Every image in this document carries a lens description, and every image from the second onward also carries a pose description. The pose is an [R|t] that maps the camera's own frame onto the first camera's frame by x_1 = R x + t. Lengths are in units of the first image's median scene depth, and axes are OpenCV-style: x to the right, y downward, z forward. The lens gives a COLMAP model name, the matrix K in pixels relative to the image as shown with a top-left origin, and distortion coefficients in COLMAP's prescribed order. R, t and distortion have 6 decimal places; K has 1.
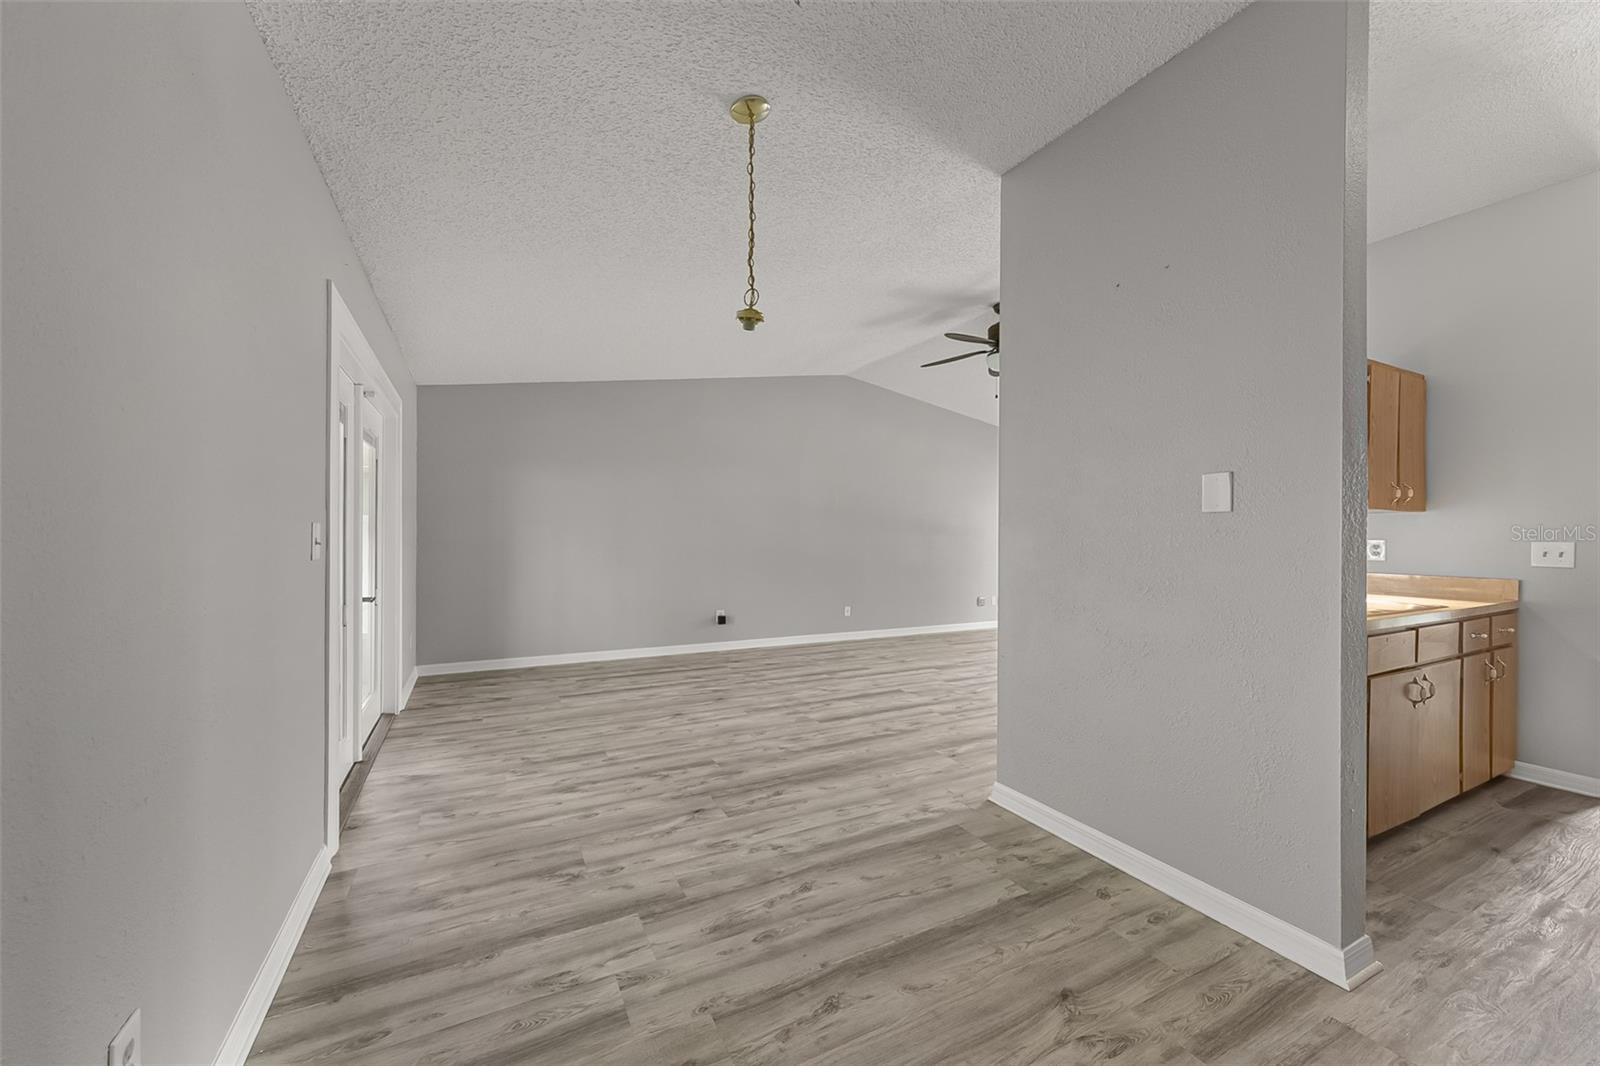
lens RADIAL K [[593.9, 0, 792.9], [0, 593.9, 547.2], [0, 0, 1]] dist [0.008619, -0.000479]
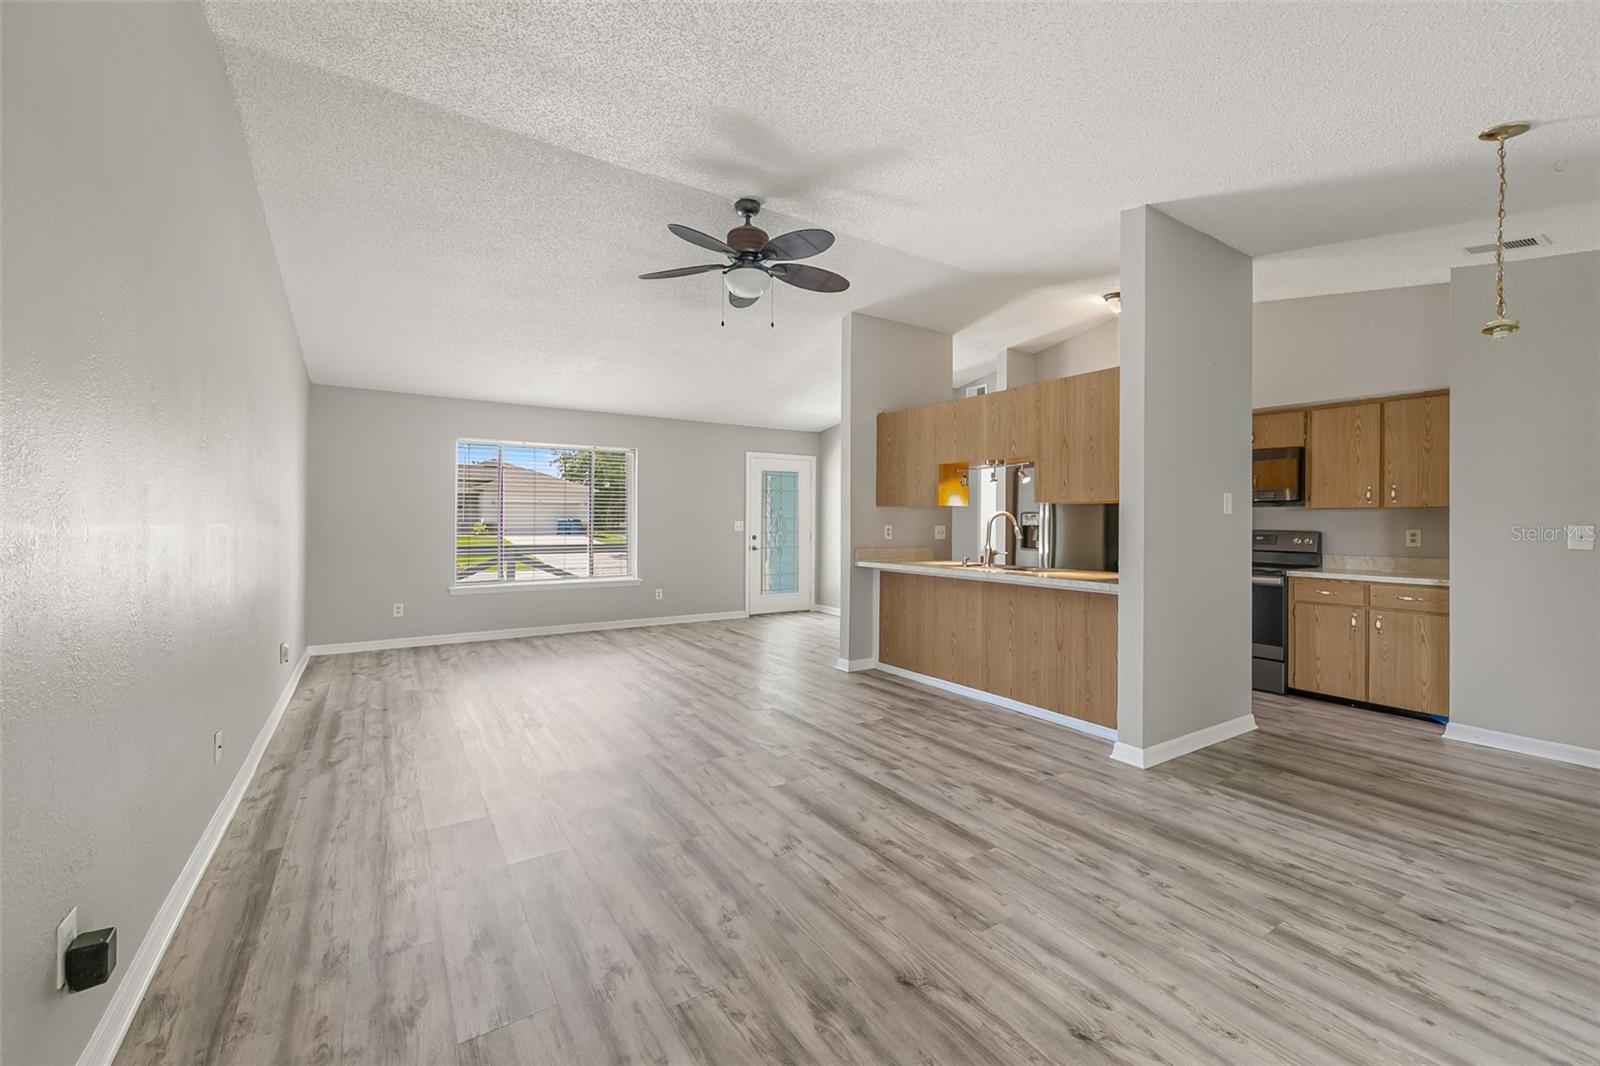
lens RADIAL K [[653.9, 0, 797.5], [0, 653.9, 517.6], [0, 0, 1]] dist [0.005027, -0.000593]
pose [[-0.103400, -0.000874, 0.994639, -0.628168], [0.008849, 0.999959, 0.001799, -0.052279], [-0.994600, 0.008988, -0.103388, 1.306468]]
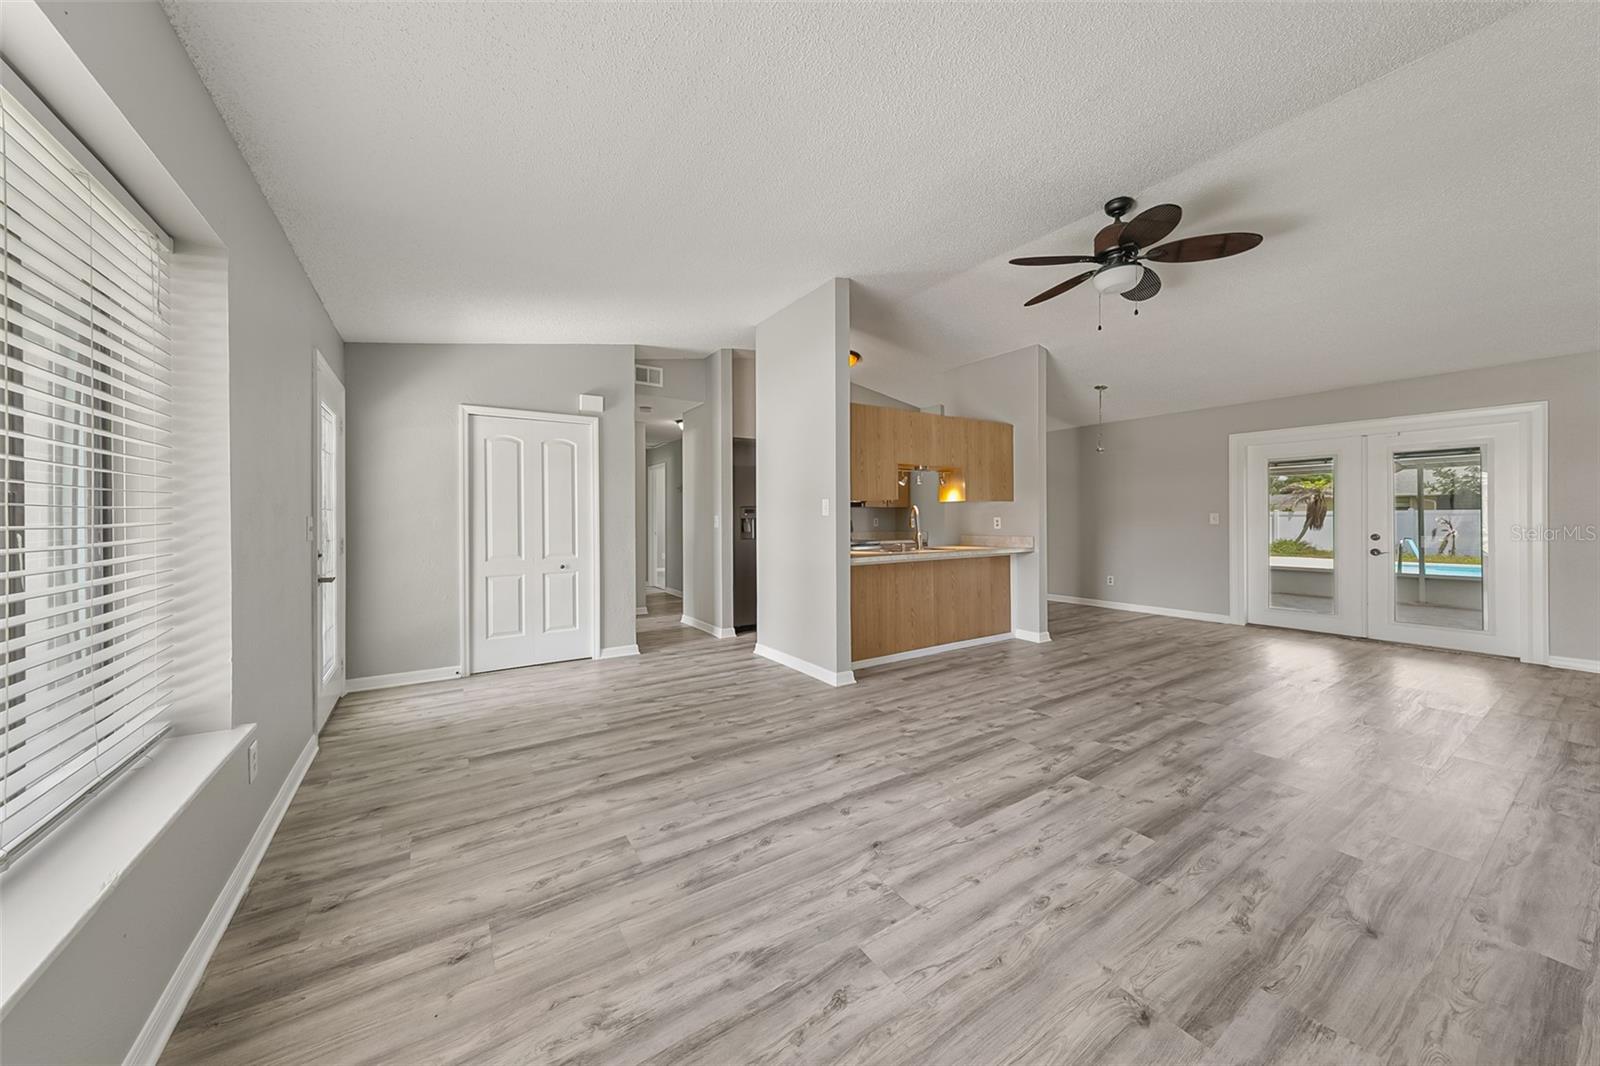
lens RADIAL K [[551.8, 0, 799.8], [0, 551.8, 521.2], [0, 0, 1]] dist [0.008256, -0.000995]
pose [[-0.993497, 0.000322, -0.113861, 1.097806], [-0.002211, 0.999753, 0.022115, -0.050798], [0.113840, 0.022222, -0.993251, 2.149010]]
